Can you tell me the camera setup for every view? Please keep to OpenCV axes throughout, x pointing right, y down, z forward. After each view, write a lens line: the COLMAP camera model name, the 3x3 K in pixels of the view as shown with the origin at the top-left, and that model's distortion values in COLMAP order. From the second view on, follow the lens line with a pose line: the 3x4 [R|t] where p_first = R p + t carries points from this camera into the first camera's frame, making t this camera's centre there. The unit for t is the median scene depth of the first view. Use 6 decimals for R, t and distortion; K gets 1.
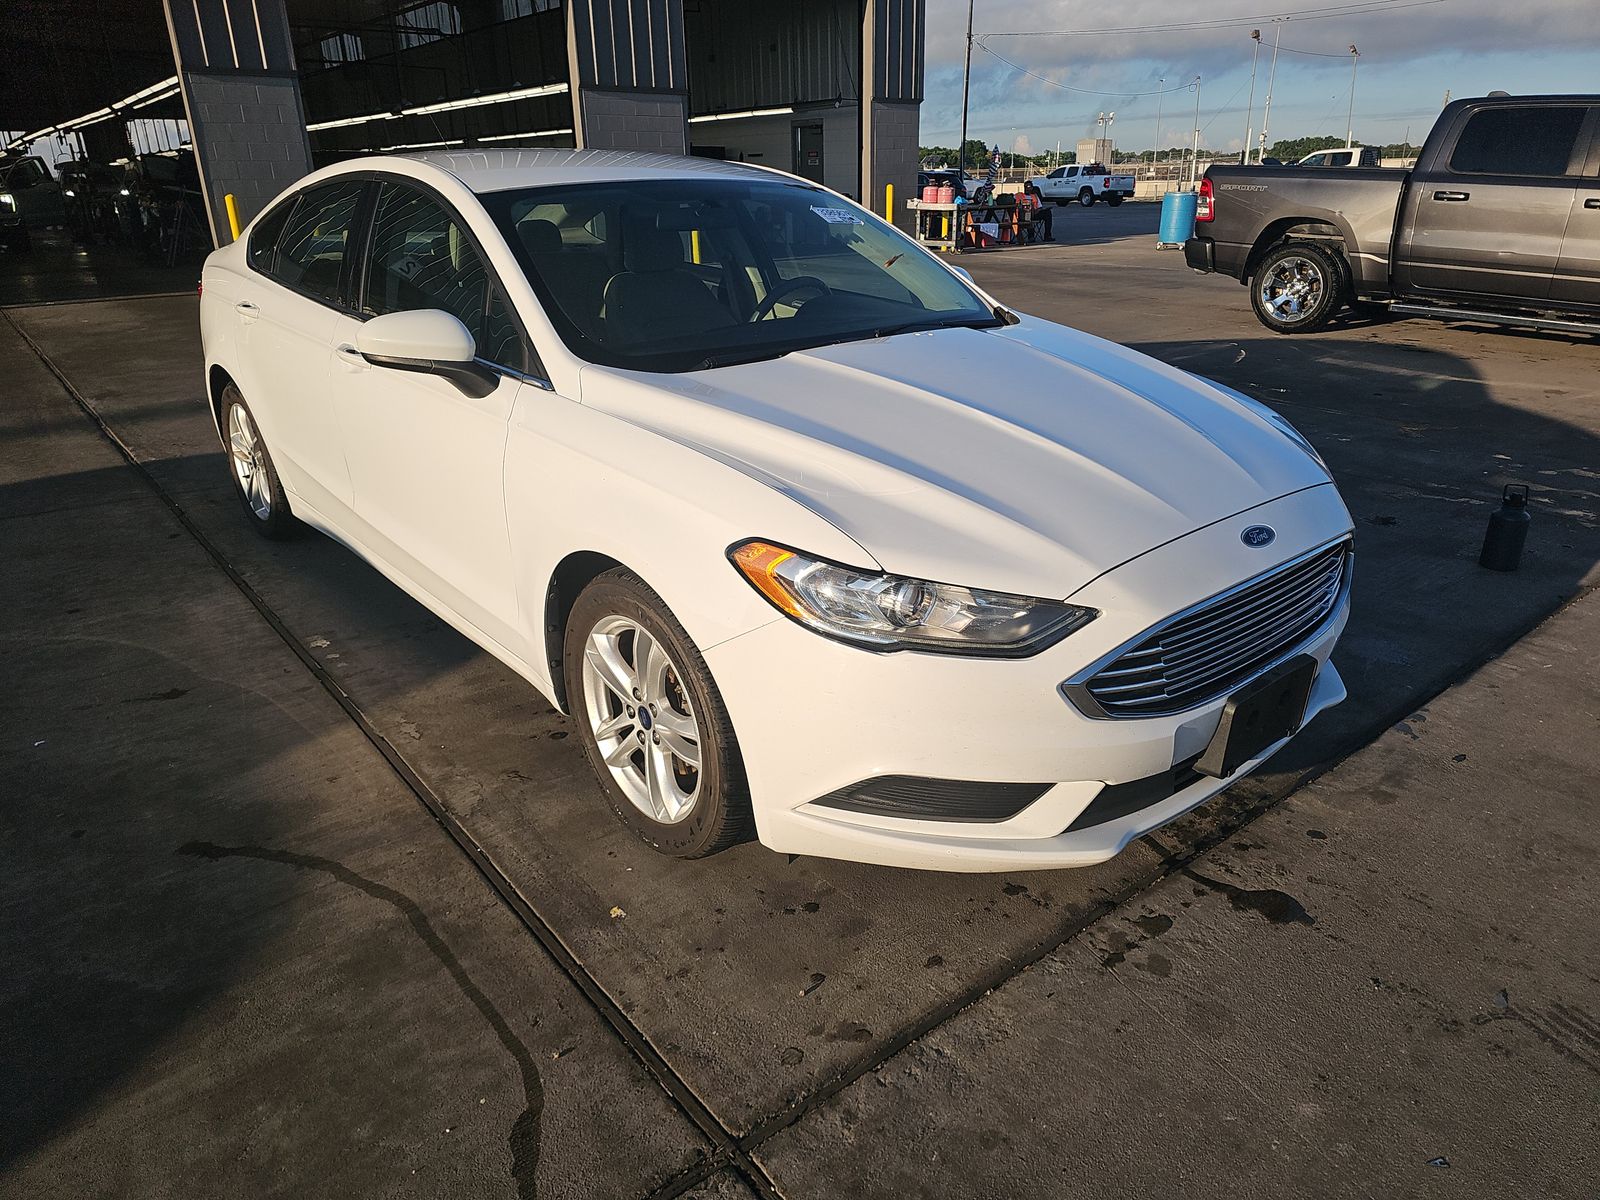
lens RADIAL K [[1050.3, 0, 810.4], [0, 1050.3, 603.2], [0, 0, 1]] dist [0.033853, -0.026323]
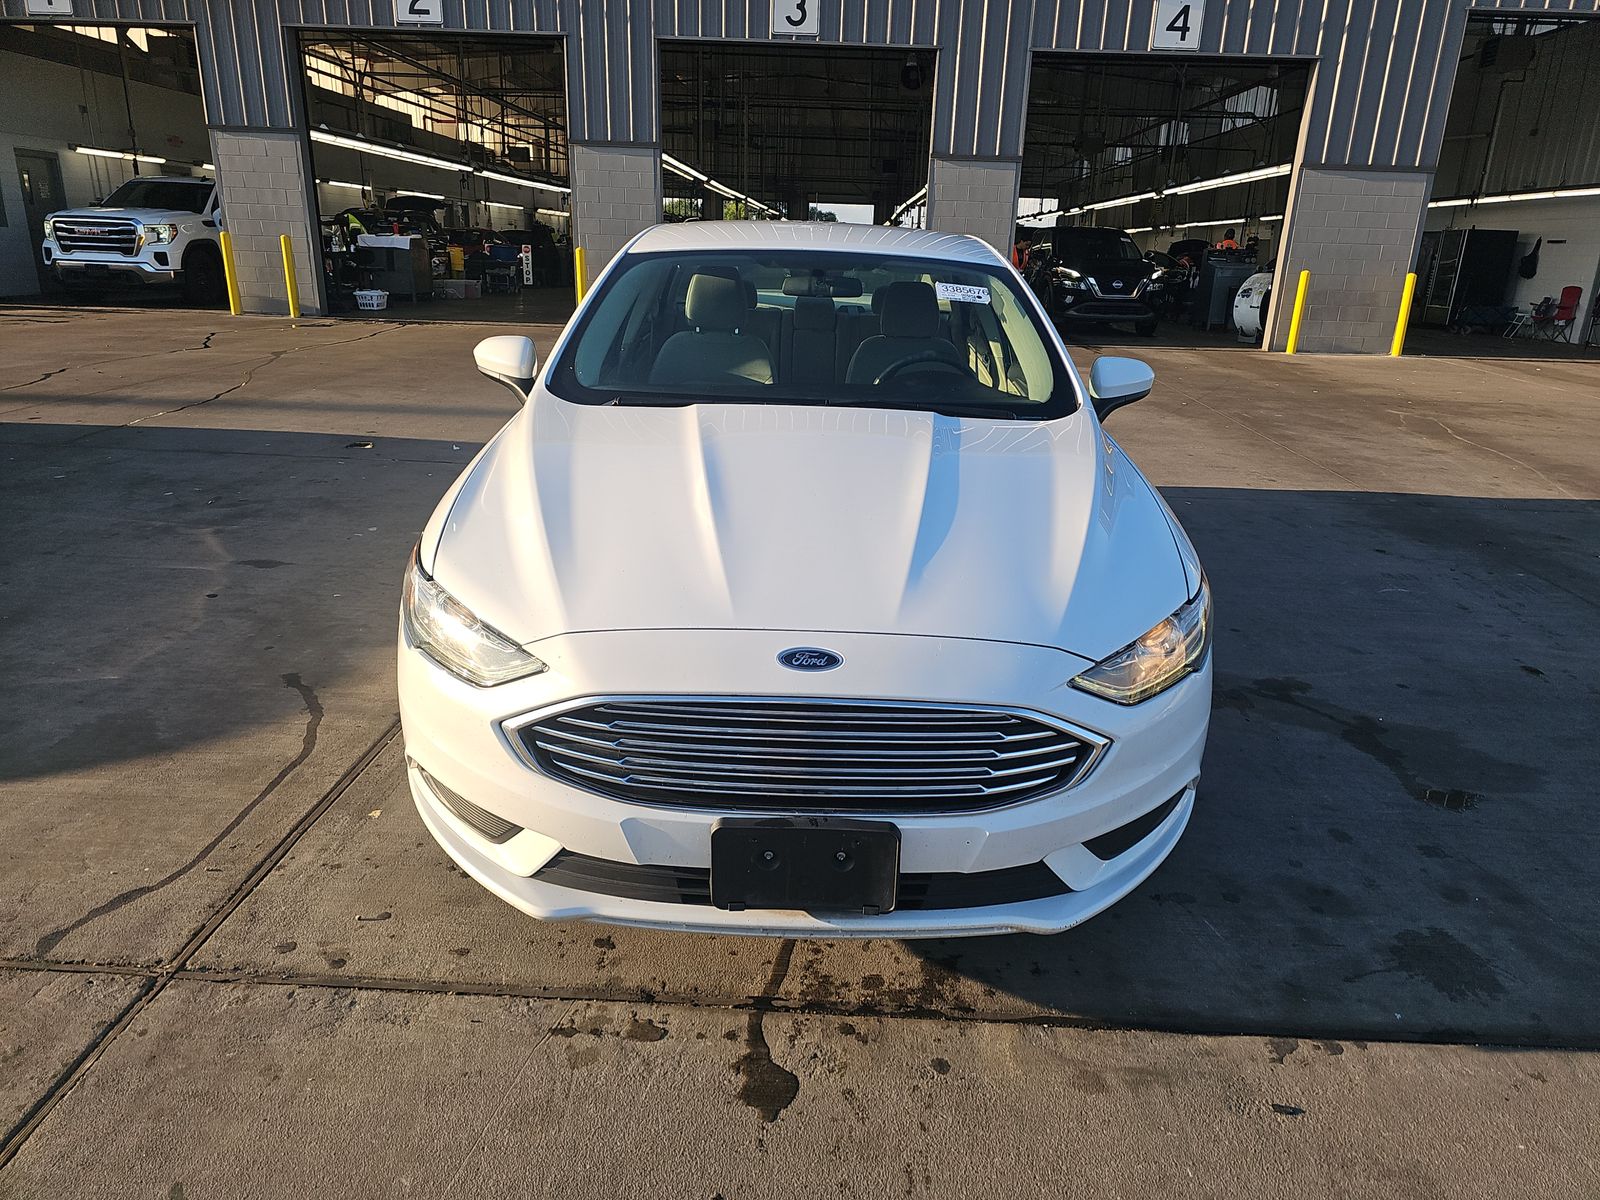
lens RADIAL K [[1050.3, 0, 830.6], [0, 1050.3, 589.1], [0, 0, 1]] dist [0.033853, -0.026323]
pose [[0.758287, 0.236839, -0.607378, 0.839756], [-0.281508, 0.959292, 0.022611, -0.127327], [0.588008, 0.153836, 0.794091, 0.263340]]
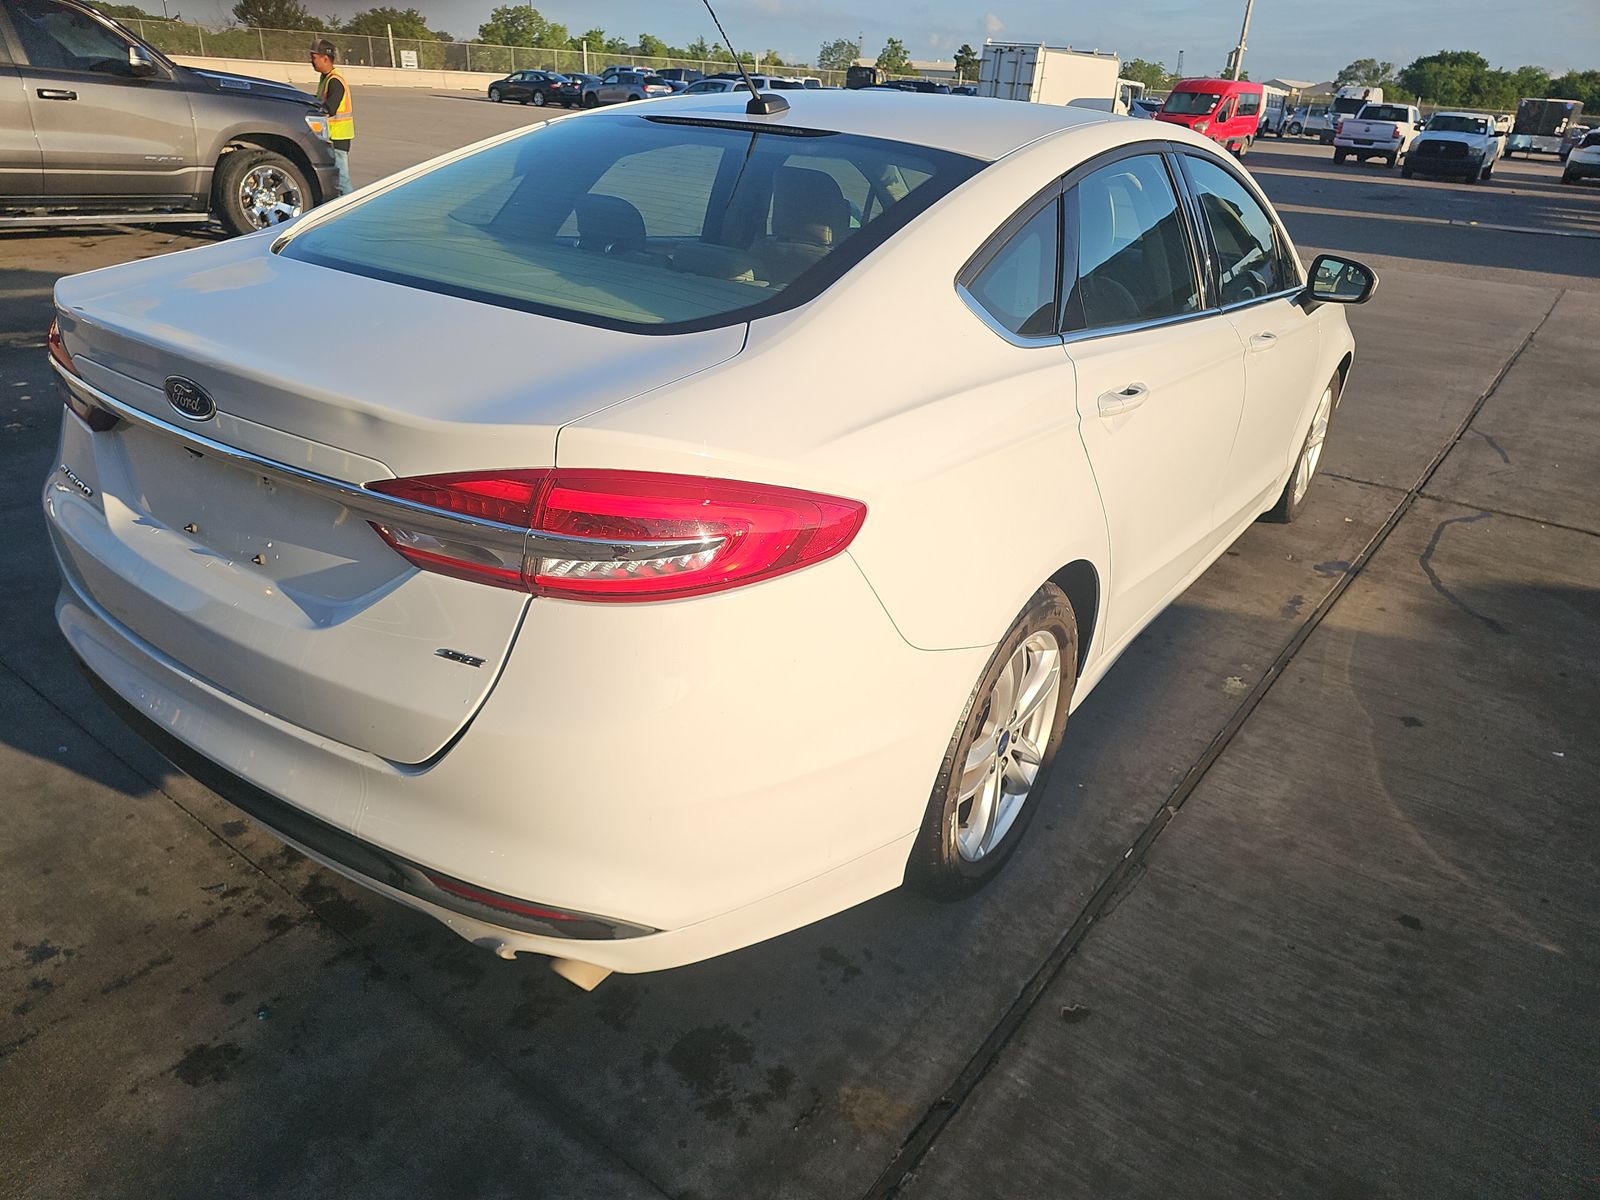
lens RADIAL K [[1050.3, 0, 801.3], [0, 1050.3, 597.2], [0, 0, 1]] dist [0.033853, -0.026323]
pose [[-0.235254, -0.425628, 0.873783, -1.619879], [0.317049, 0.816231, 0.482956, -0.818711], [-0.918768, 0.390650, -0.057076, 1.956648]]
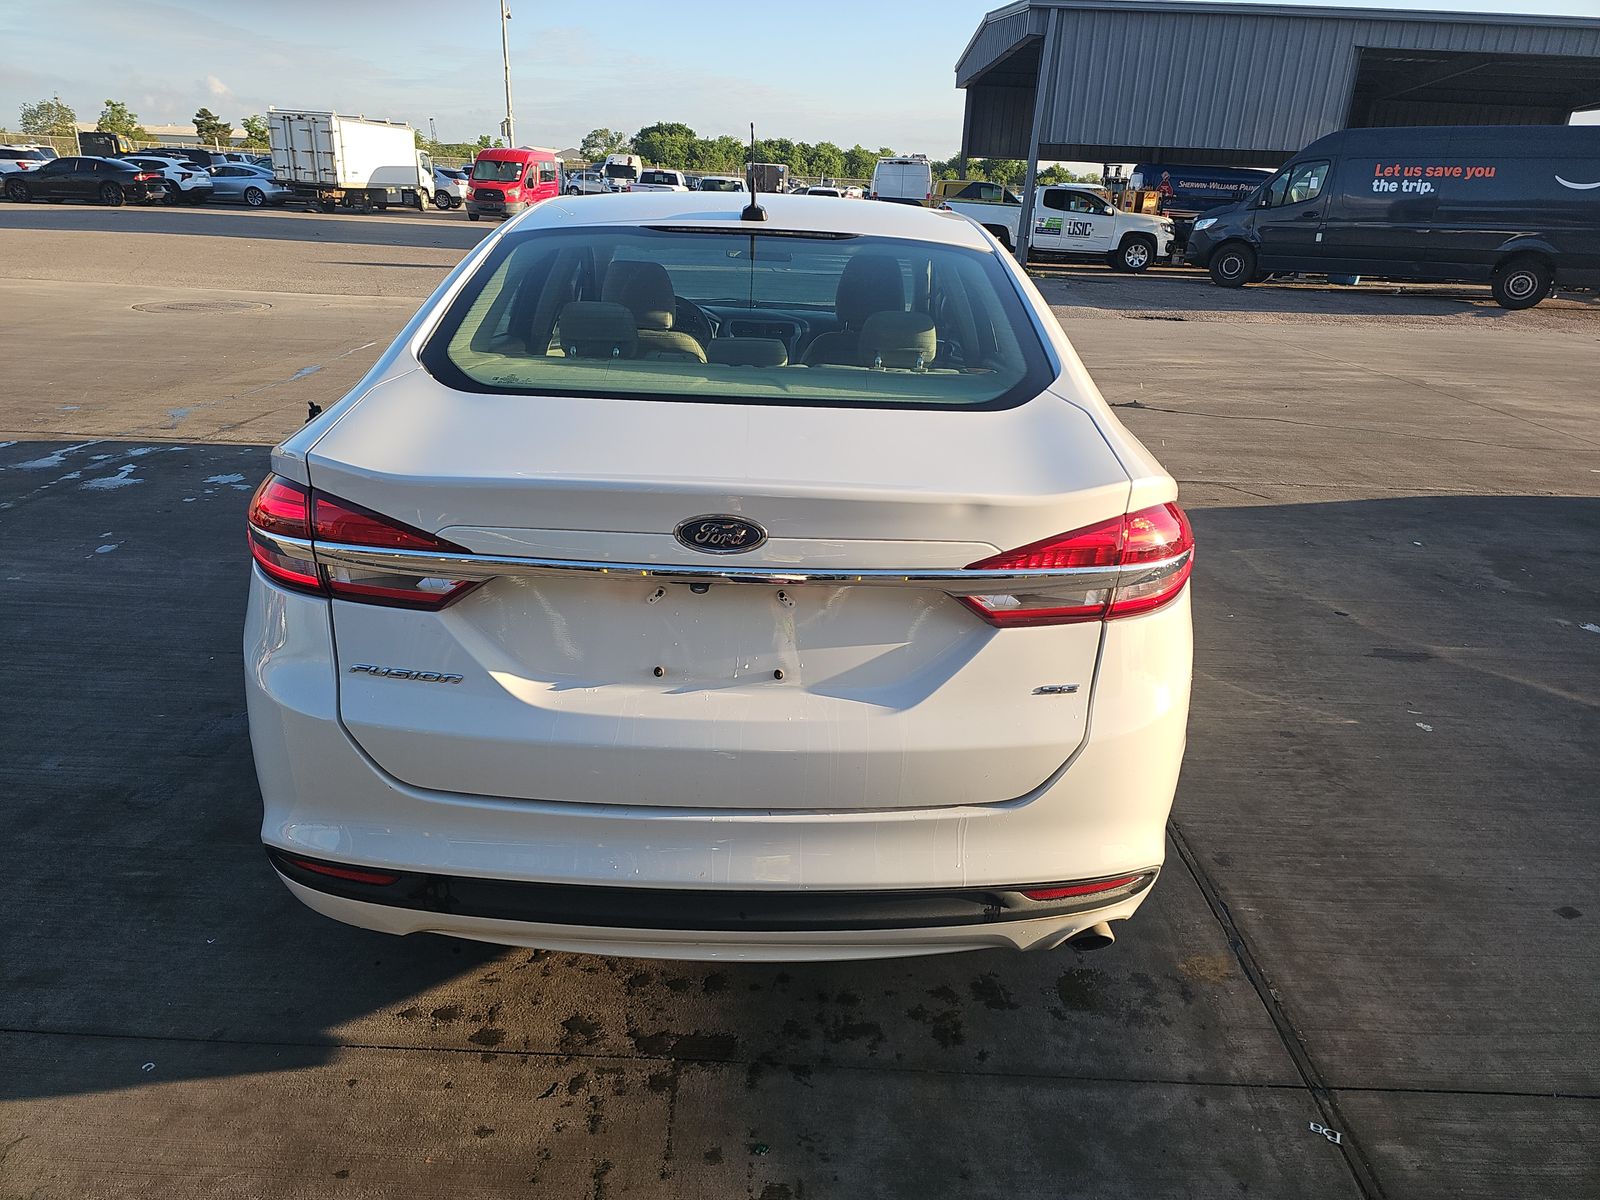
lens RADIAL K [[1050.3, 0, 791.1], [0, 1050.3, 591.9], [0, 0, 1]] dist [0.033853, -0.026323]
pose [[-0.753227, -0.252648, 0.607305, -1.362763], [0.219074, 0.774216, 0.593798, -1.059722], [-0.620207, 0.580309, -0.527812, 2.524114]]
